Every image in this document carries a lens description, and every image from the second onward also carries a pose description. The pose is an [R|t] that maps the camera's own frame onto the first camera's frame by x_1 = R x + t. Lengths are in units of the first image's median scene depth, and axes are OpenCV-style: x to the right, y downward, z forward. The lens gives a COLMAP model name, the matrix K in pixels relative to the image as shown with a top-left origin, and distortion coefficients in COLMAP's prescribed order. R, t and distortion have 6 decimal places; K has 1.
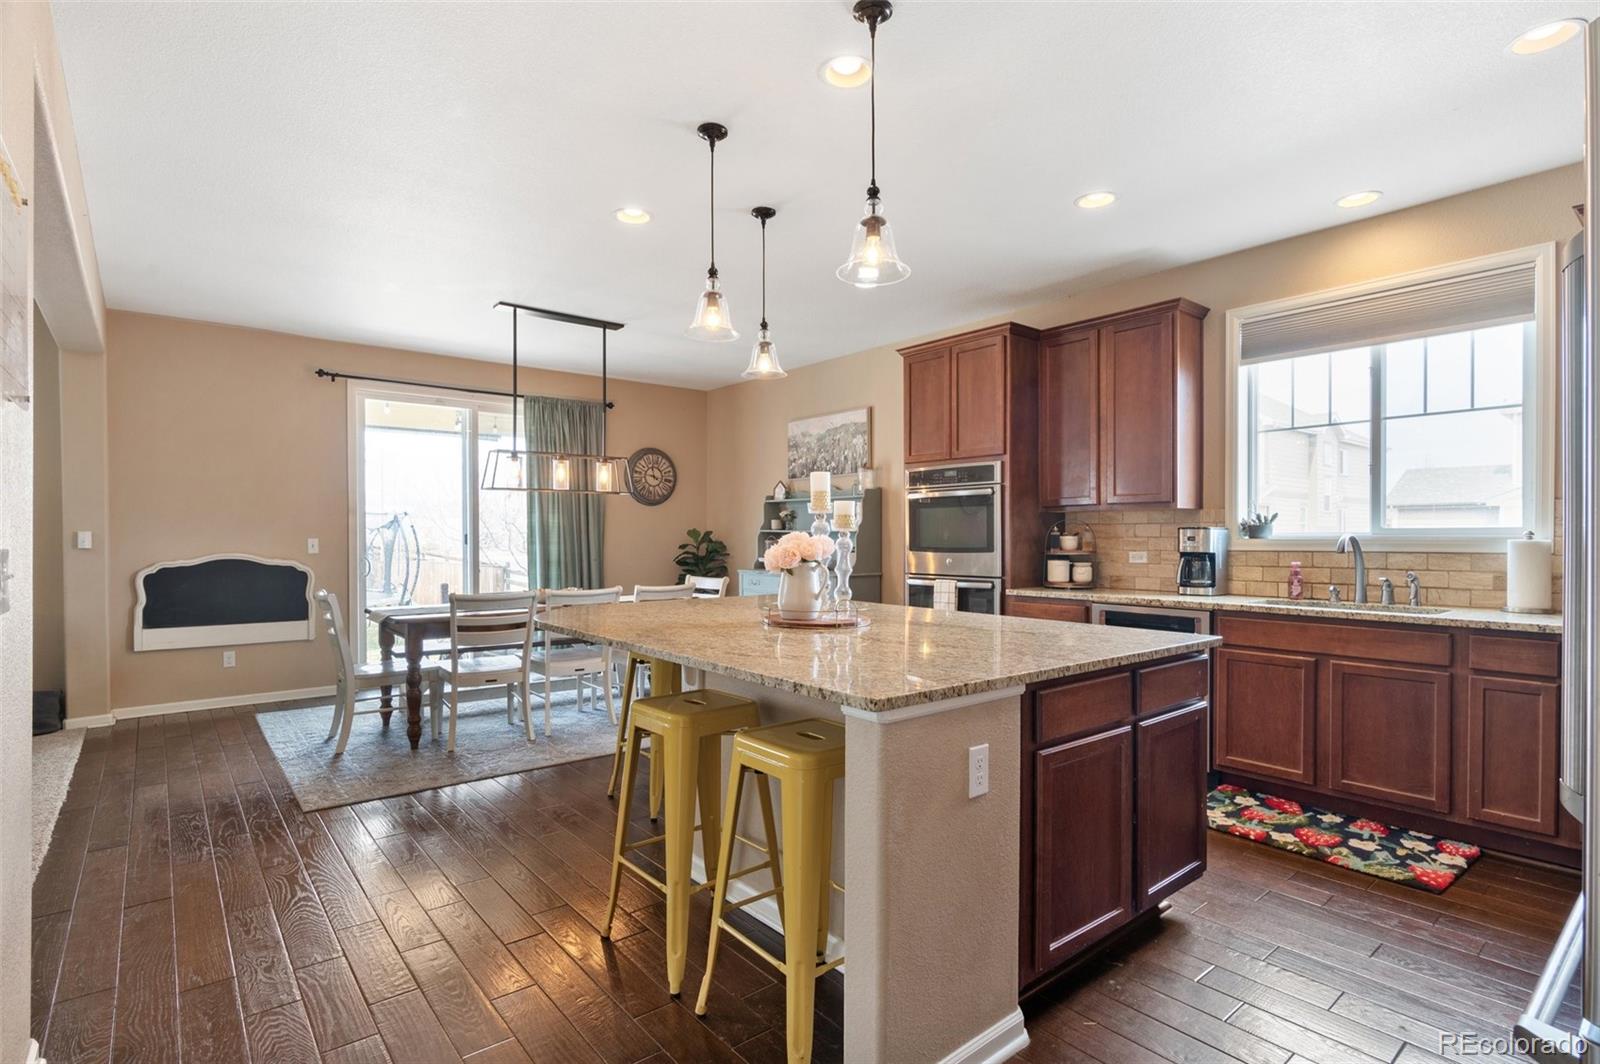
lens RADIAL K [[792.4, 0, 799.6], [0, 792.4, 536.7], [0, 0, 1]] dist [-0.020667, -0.000286]
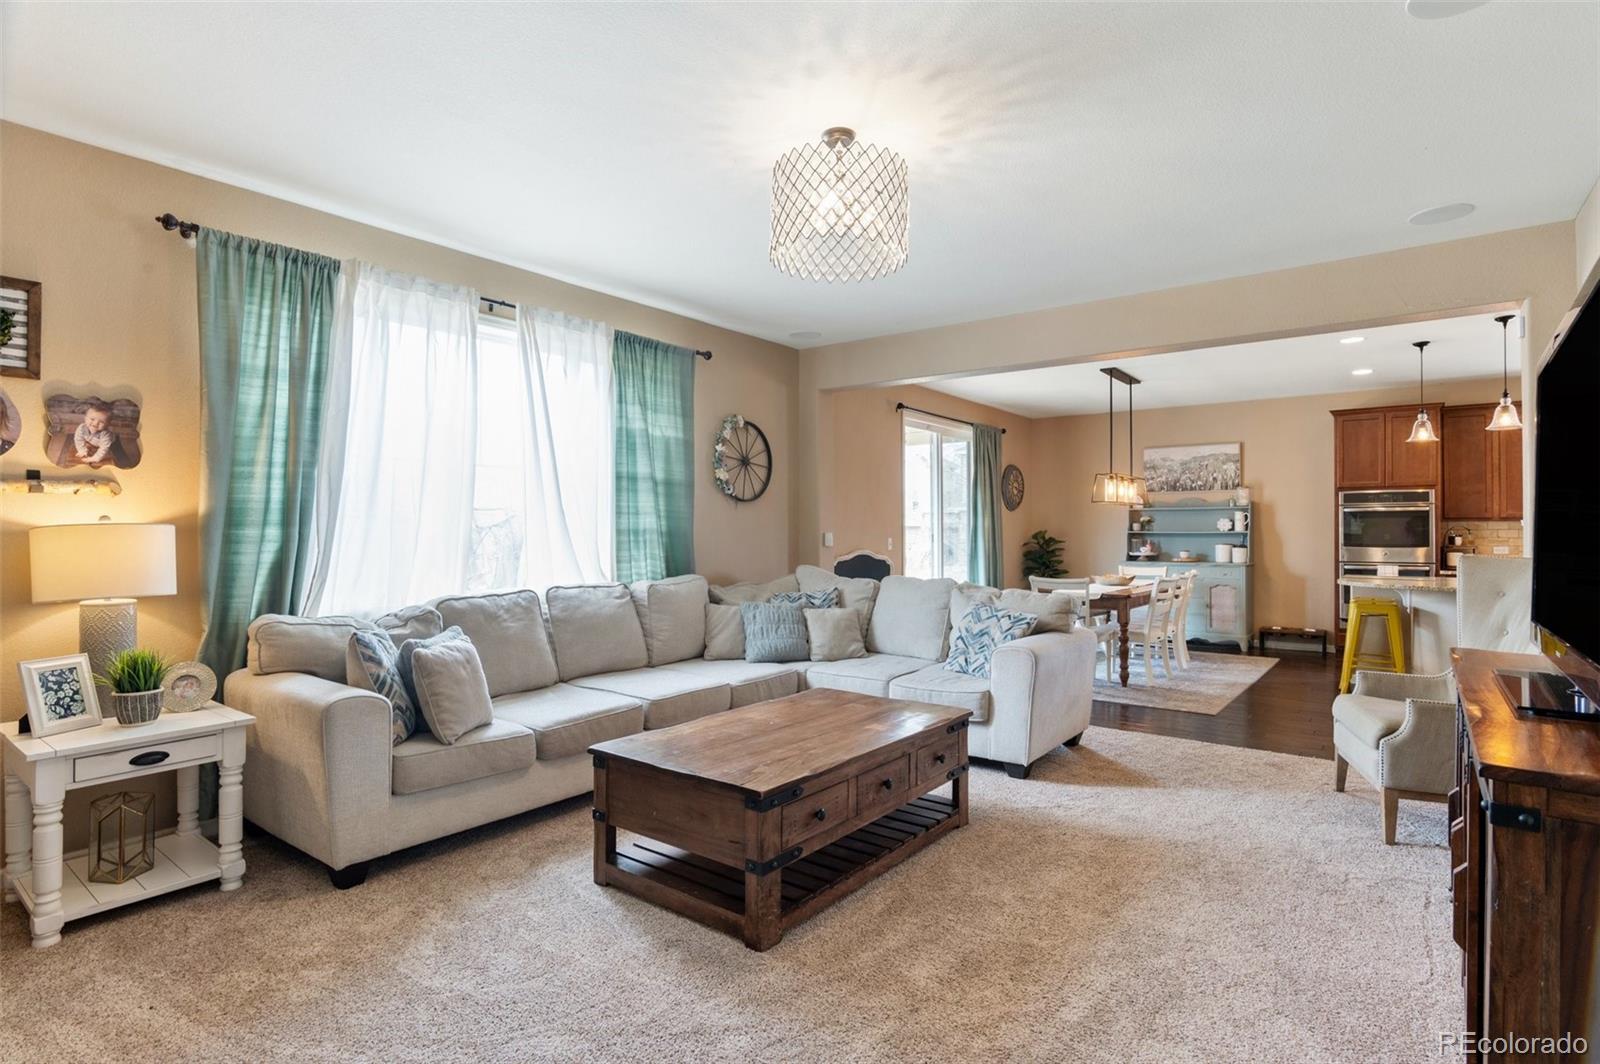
lens RADIAL K [[792.4, 0, 803.8], [0, 792.4, 531.5], [0, 0, 1]] dist [-0.020667, -0.000286]
pose [[0.975582, -0.000693, 0.219632, -0.941018], [0.000267, 0.999998, 0.001972, -0.011364], [-0.219633, -0.001865, 0.975581, -0.170971]]
